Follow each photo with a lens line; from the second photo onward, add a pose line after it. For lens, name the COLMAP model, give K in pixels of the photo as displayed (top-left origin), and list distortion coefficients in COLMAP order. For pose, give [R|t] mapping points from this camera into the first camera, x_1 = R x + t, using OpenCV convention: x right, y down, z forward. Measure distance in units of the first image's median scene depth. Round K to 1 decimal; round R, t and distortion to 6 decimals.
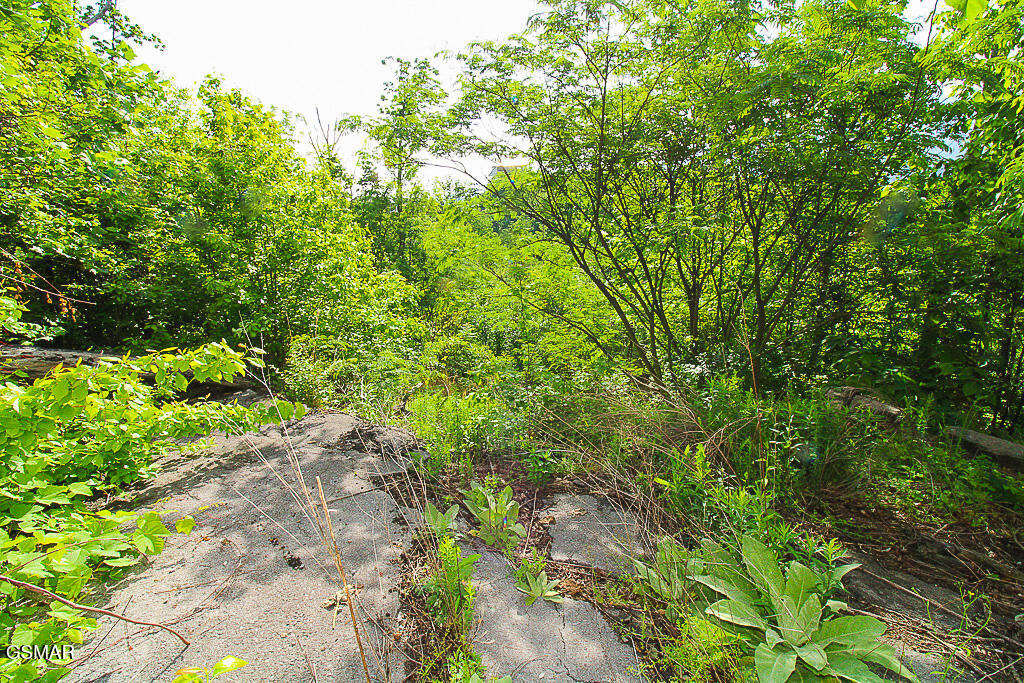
lens RADIAL K [[471.3, 0, 512.1], [0, 471.3, 328.3], [0, 0, 1]] dist [-0.000733, -0.012105]
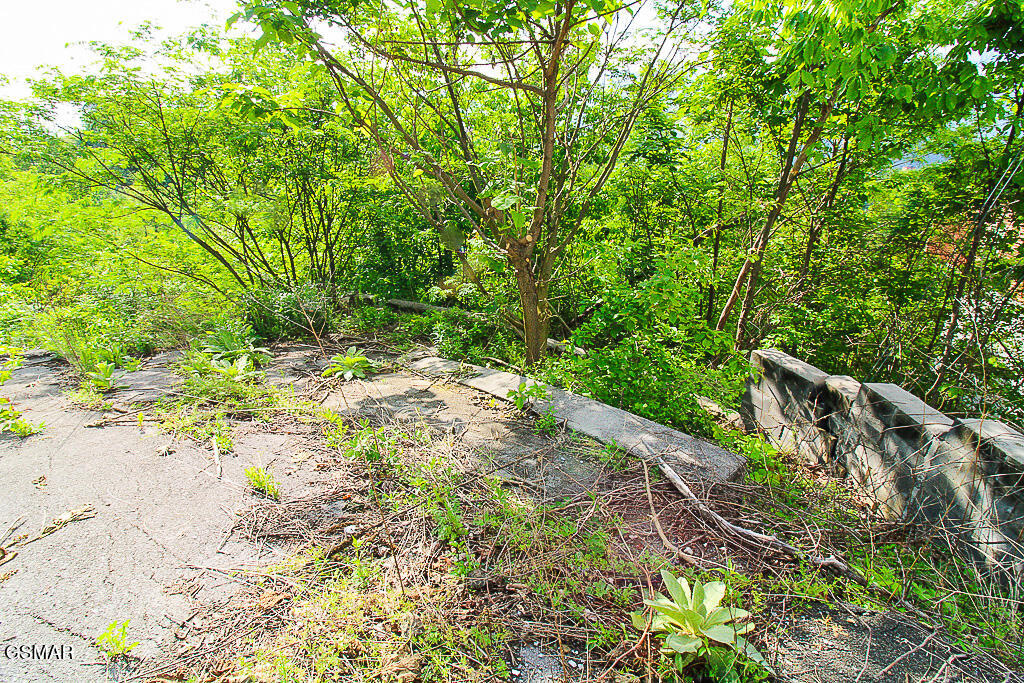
lens RADIAL K [[471.3, 0, 510.9], [0, 471.3, 330.9], [0, 0, 1]] dist [-0.000733, -0.012105]
pose [[0.794942, -0.173908, 0.581225, 0.036875], [0.113297, 0.983735, 0.139386, 0.039733], [-0.596012, -0.044952, 0.801716, -0.356596]]
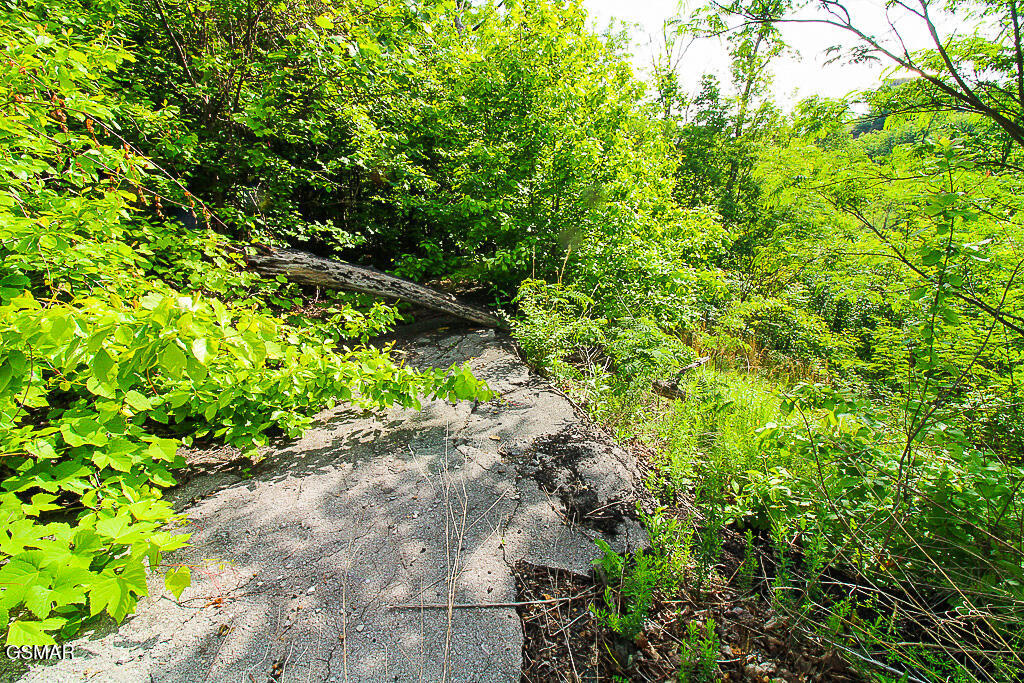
lens RADIAL K [[471.3, 0, 511.9], [0, 471.3, 329.4], [0, 0, 1]] dist [-0.000733, -0.012105]
pose [[0.791560, 0.207380, -0.574827, -0.011748], [-0.129715, 0.976241, 0.173575, -0.012488], [0.597165, -0.062831, 0.799654, 0.146879]]
